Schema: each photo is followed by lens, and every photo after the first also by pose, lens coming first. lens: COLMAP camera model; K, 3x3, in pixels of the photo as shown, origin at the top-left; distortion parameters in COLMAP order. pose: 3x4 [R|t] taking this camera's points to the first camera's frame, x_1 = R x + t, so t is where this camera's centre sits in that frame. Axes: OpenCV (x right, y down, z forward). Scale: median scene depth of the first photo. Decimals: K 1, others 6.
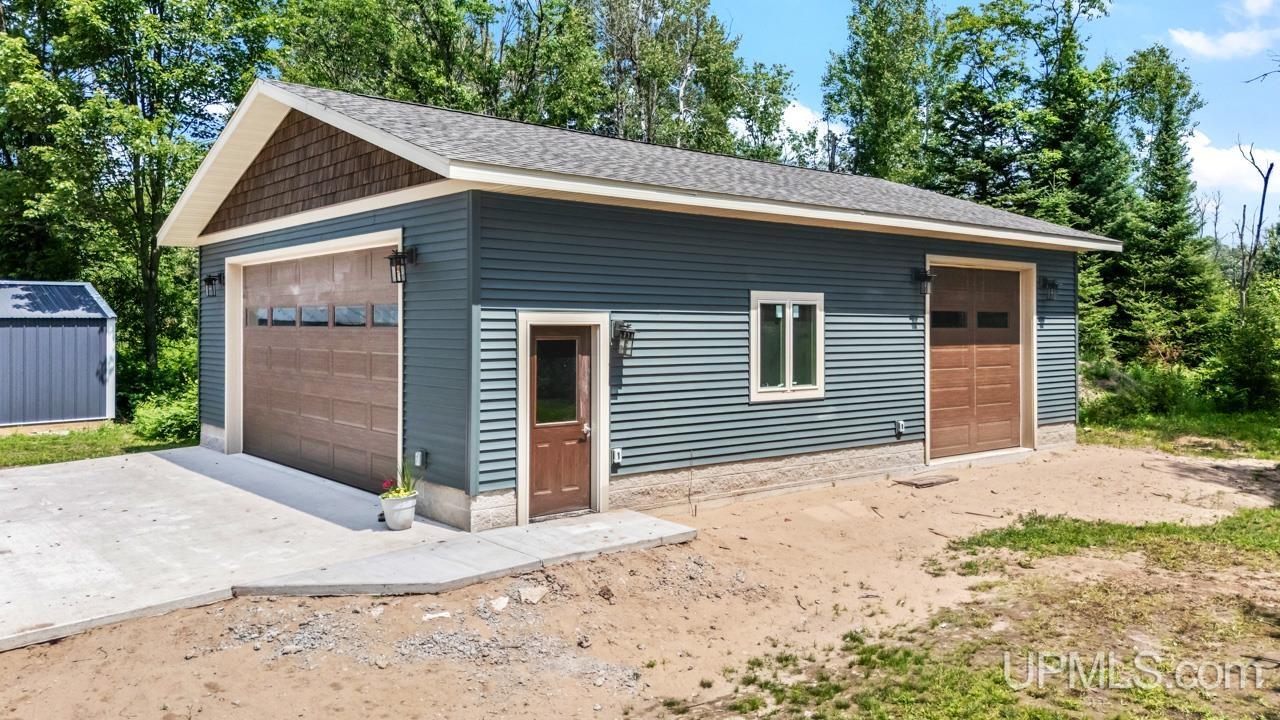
lens RADIAL K [[964.8, 0, 640.0], [0, 964.8, 360.0], [0, 0, 1]] dist [0.010747, 0.002416]
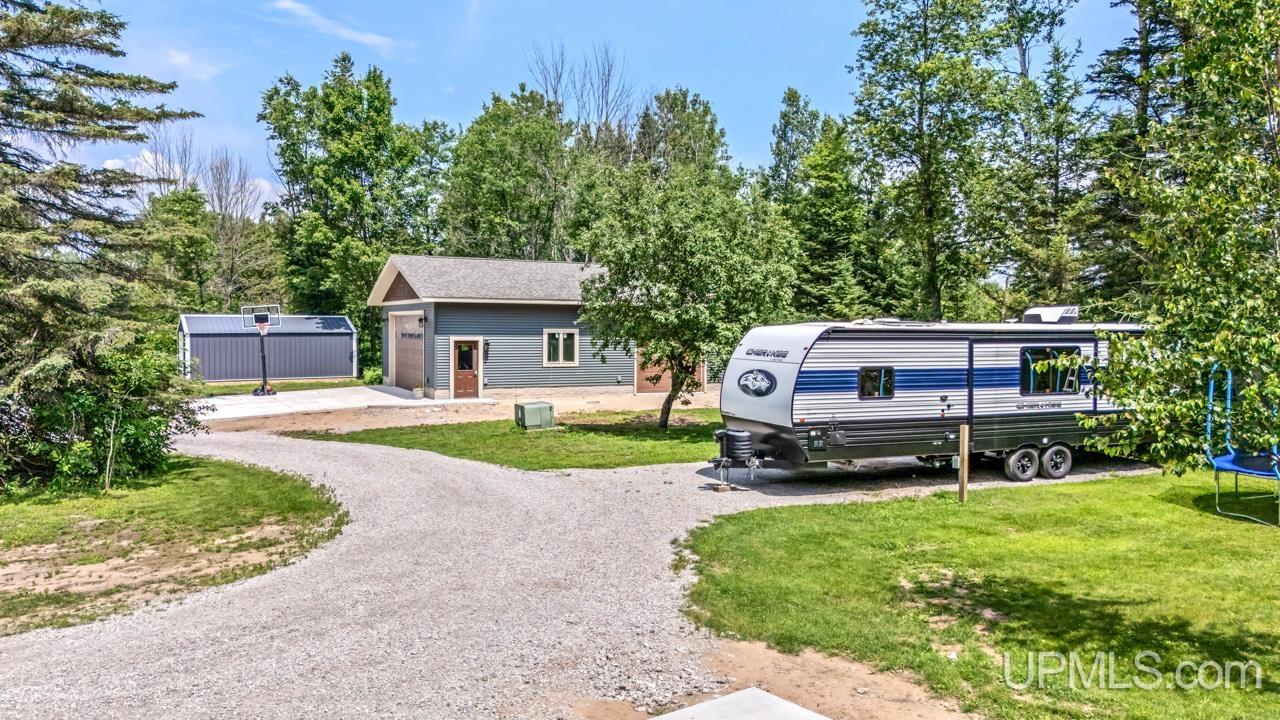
lens RADIAL K [[952.3, 0, 641.0], [0, 952.3, 411.2], [0, 0, 1]] dist [0.088721, 0.000891]
pose [[0.969671, 0.024753, -0.243159, 1.069387], [-0.011835, 0.998447, 0.054445, 0.016481], [0.244129, -0.049916, 0.968457, -1.671880]]
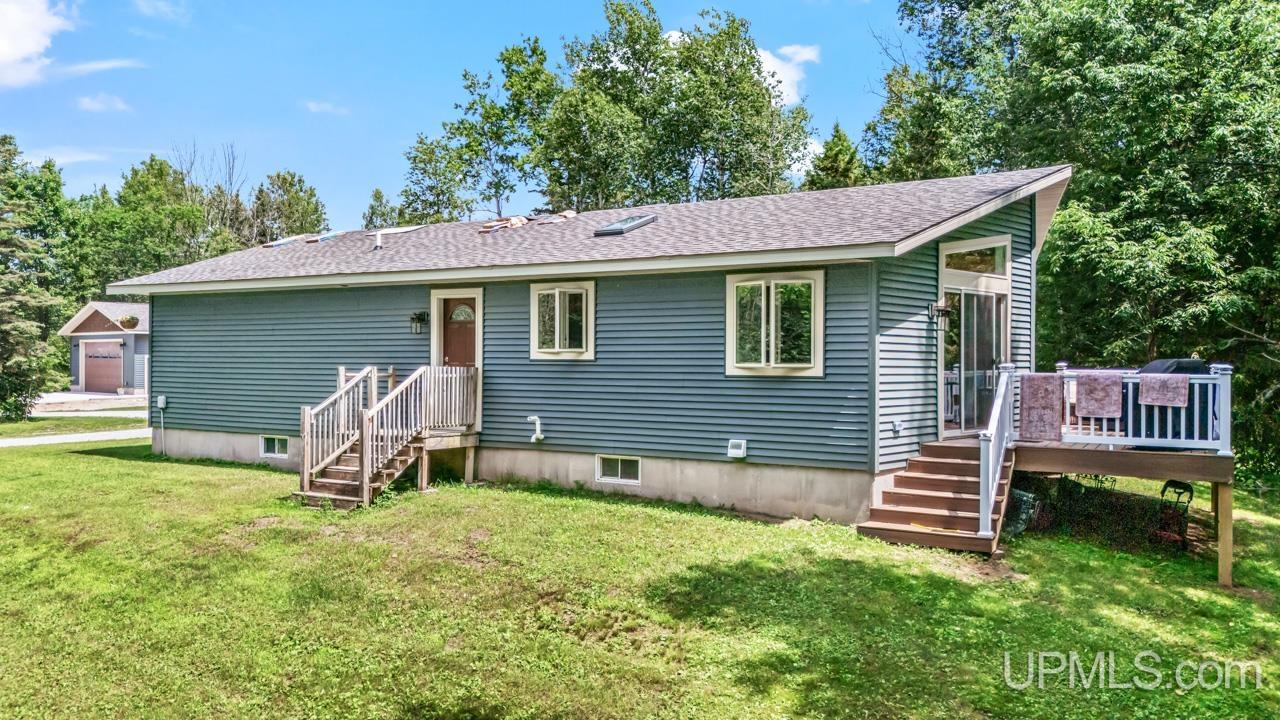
lens RADIAL K [[964.8, 0, 640.0], [0, 964.8, 360.0], [0, 0, 1]] dist [0.010747, 0.002416]
pose [[0.987251, 0.004060, 0.159118, 1.328845], [0.003340, 0.998926, -0.046212, 0.182382], [-0.159135, 0.046154, 0.986177, -3.627729]]
